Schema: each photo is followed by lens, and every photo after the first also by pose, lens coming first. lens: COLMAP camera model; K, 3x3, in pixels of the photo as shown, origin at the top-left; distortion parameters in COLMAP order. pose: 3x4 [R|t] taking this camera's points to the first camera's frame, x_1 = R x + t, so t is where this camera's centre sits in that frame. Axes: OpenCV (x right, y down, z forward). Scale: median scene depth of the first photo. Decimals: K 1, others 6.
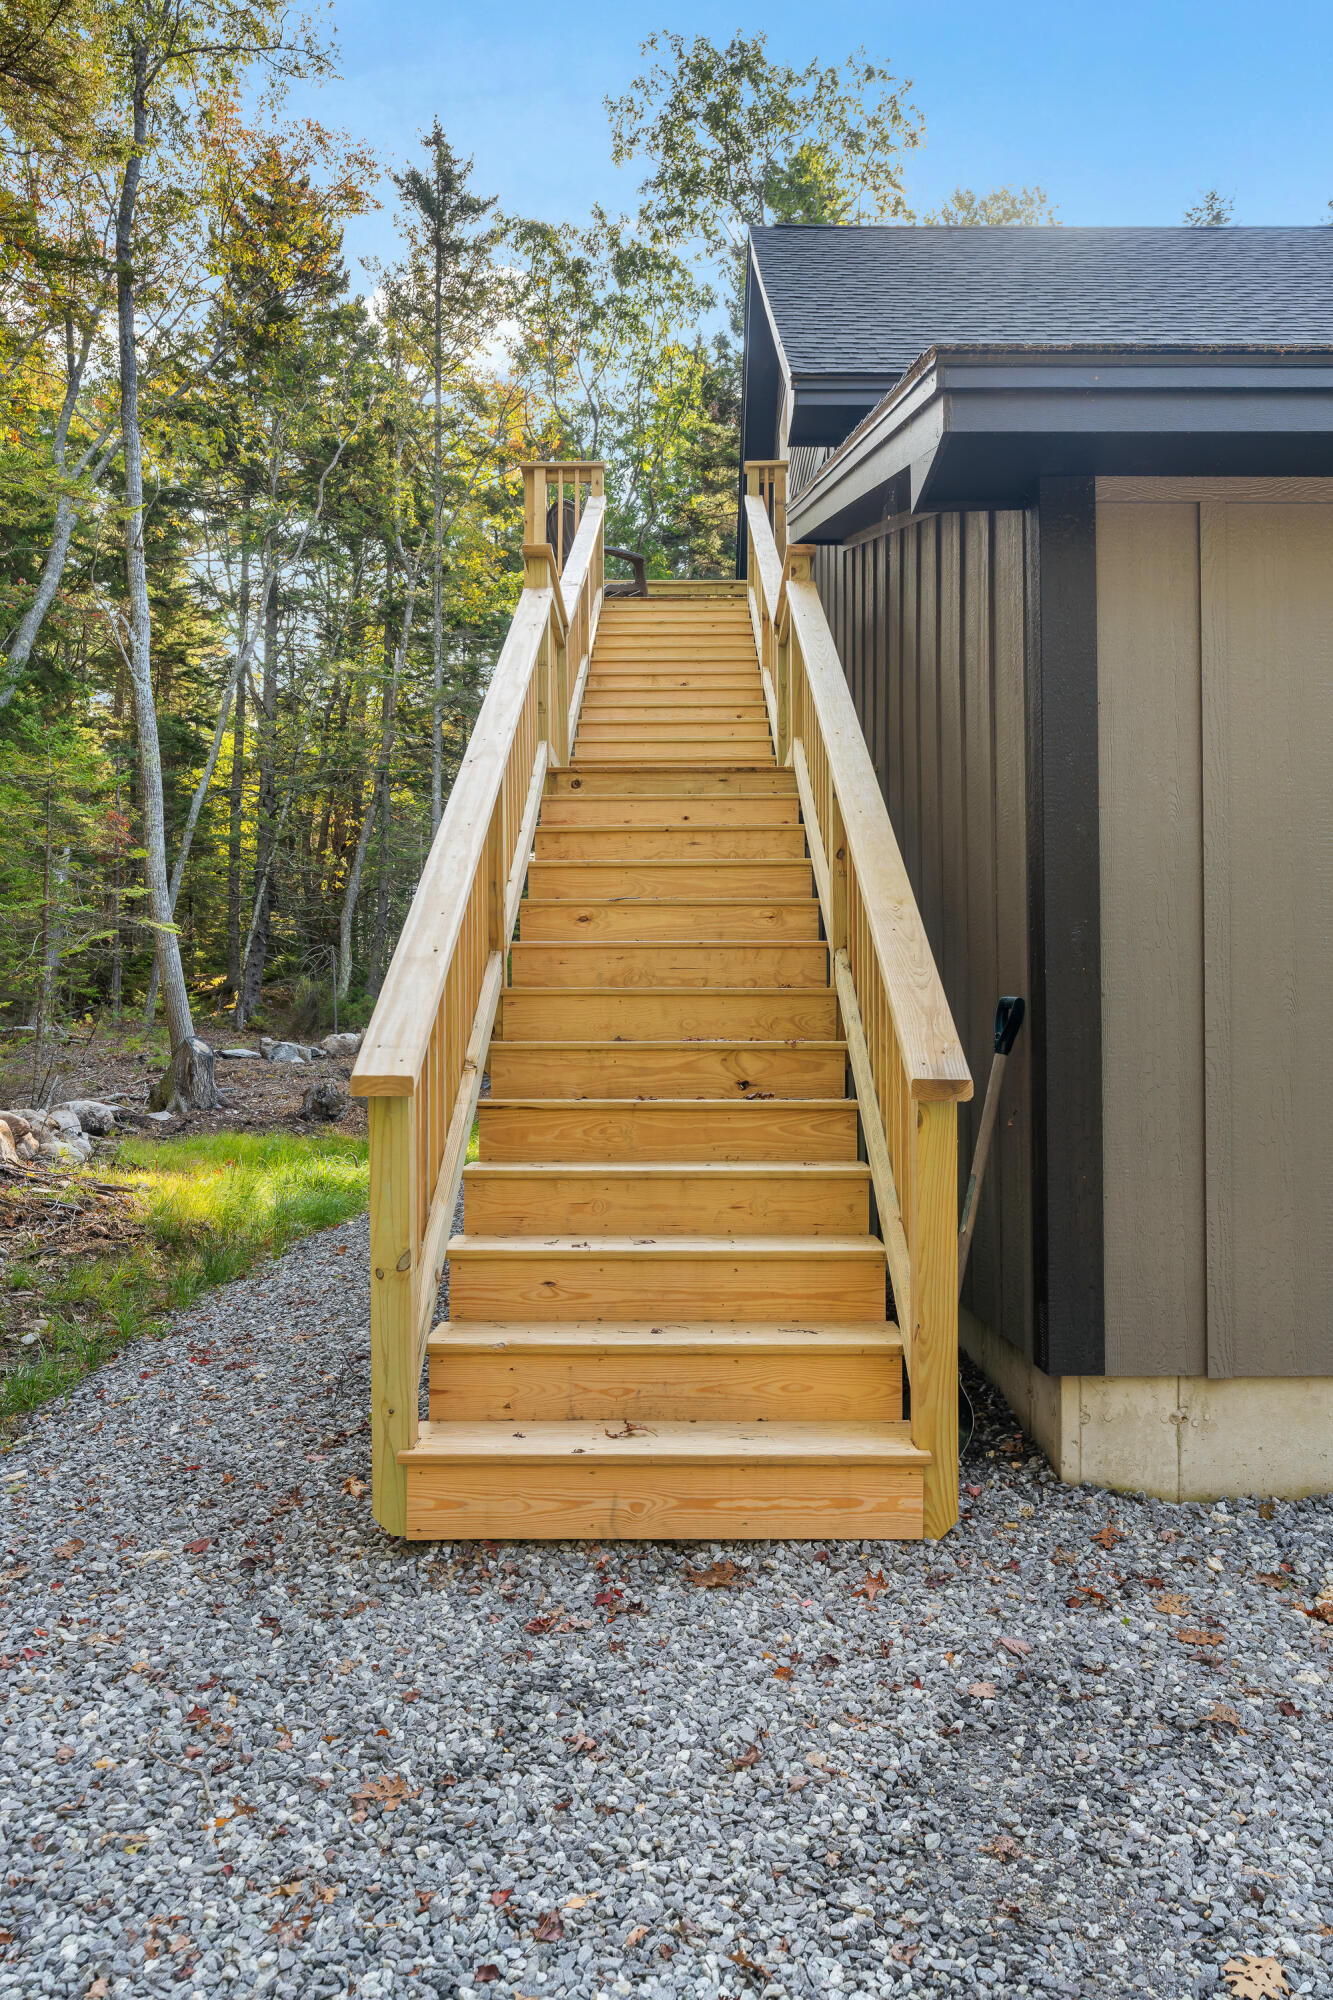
lens RADIAL K [[1354.9, 0, 668.1], [0, 1354.9, 1003.5], [0, 0, 1]] dist [0.001090, 0.000680]
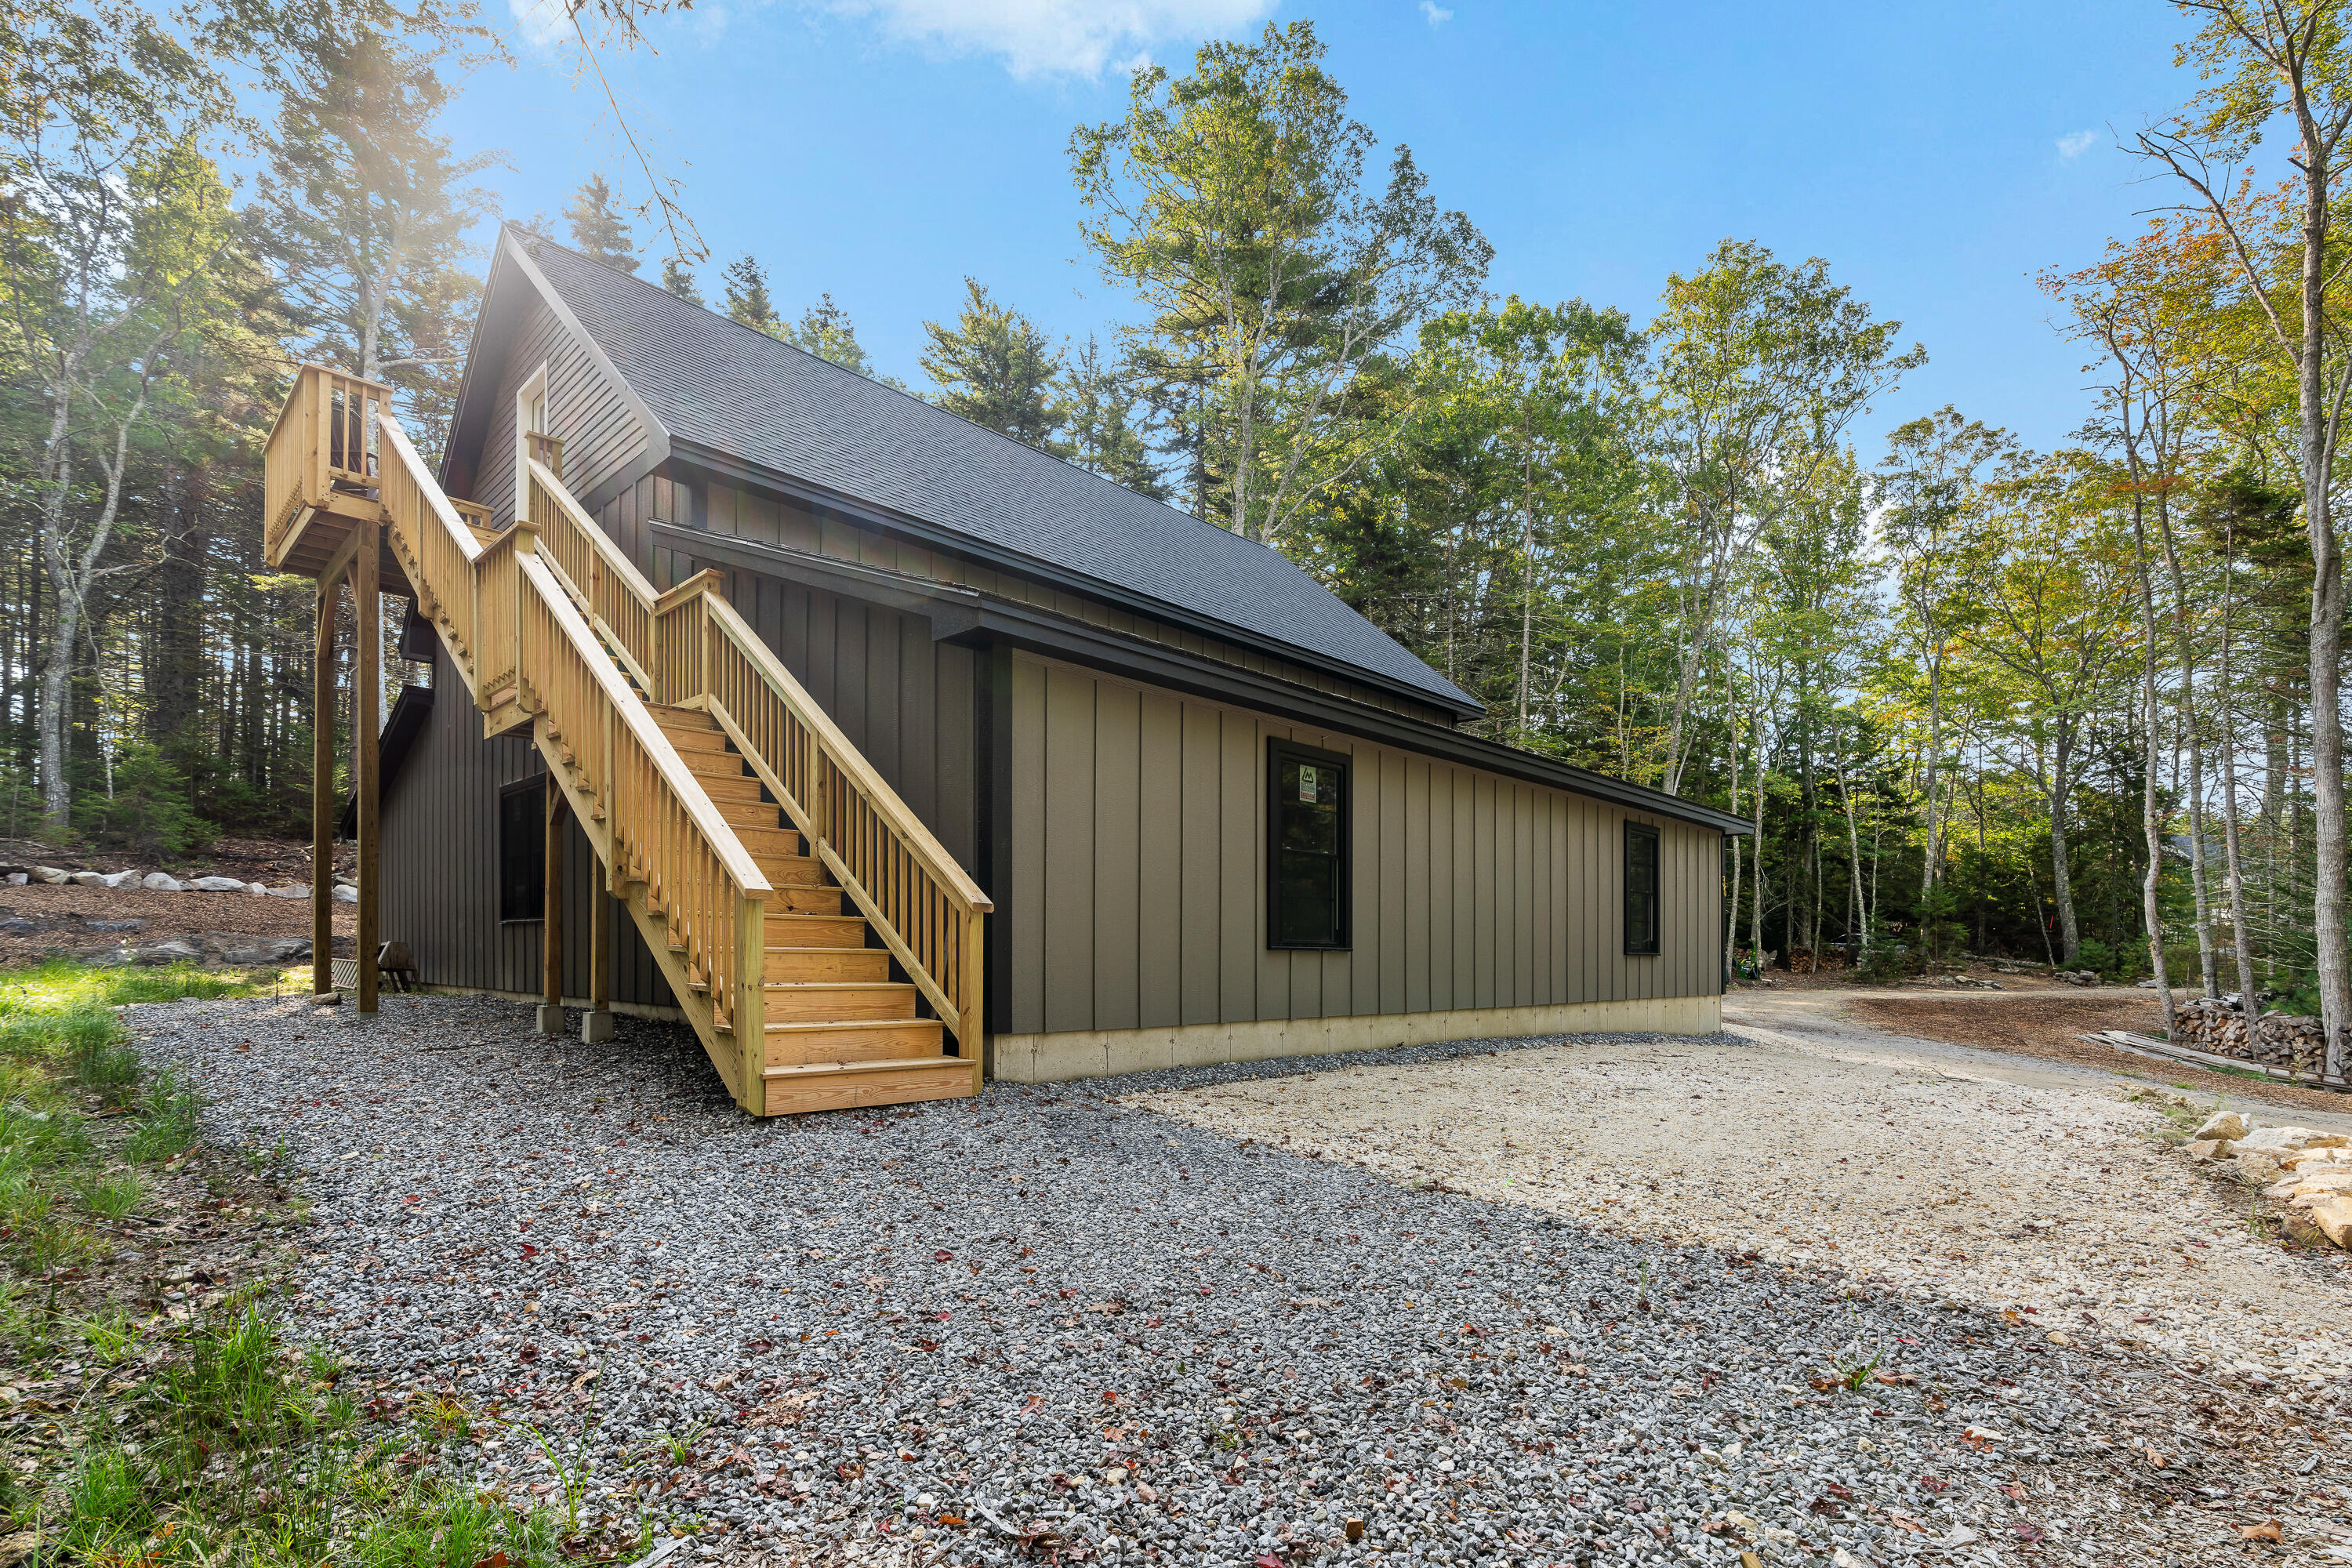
lens RADIAL K [[1098.6, 0, 1180.2], [0, 1098.6, 794.6], [0, 0, 1]] dist [-0.016123, 0.000560]
pose [[0.688777, 0.117671, 0.715360, -0.911310], [-0.057944, 0.992518, -0.107471, 0.050317], [-0.722654, 0.032573, 0.690442, -0.557477]]
